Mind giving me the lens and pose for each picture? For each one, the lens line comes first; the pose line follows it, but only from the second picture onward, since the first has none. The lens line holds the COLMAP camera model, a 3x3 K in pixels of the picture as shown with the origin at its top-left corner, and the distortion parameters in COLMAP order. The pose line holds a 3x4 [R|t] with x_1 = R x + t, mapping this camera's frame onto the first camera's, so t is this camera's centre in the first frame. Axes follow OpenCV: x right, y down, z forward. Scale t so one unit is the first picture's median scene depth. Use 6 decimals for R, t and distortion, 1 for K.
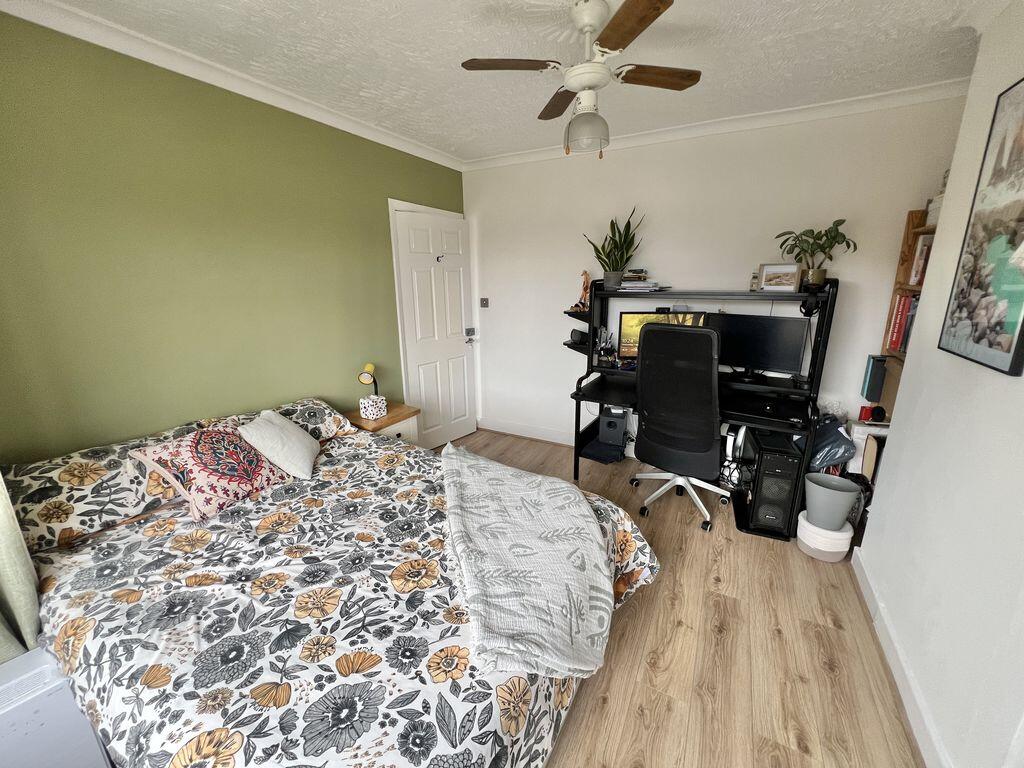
lens RADIAL K [[407.6, 0, 513.1], [0, 407.6, 387.3], [0, 0, 1]] dist [-0.001751, 0.000630]
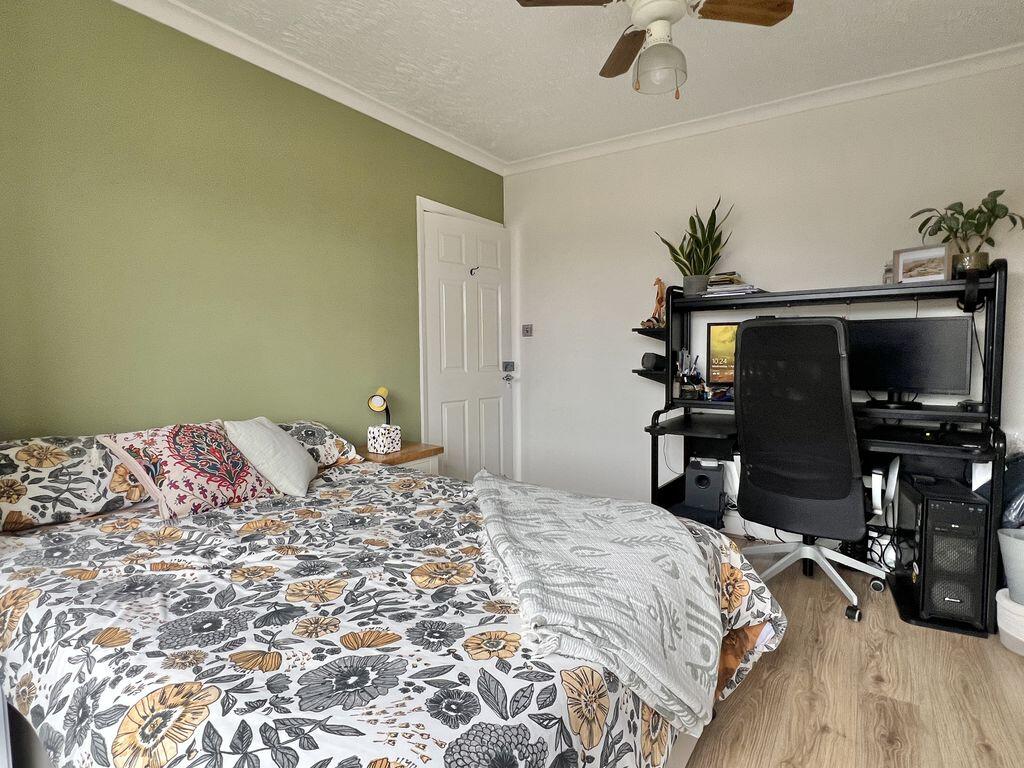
lens RADIAL K [[546.1, 0, 512.3], [0, 546.1, 381.7], [0, 0, 1]] dist [-0.003192, 0.001449]
pose [[0.996336, 0.003924, -0.085440, -0.022757], [-0.020144, 0.981612, -0.189821, 0.211591], [0.083124, 0.190847, 0.978094, -0.013944]]
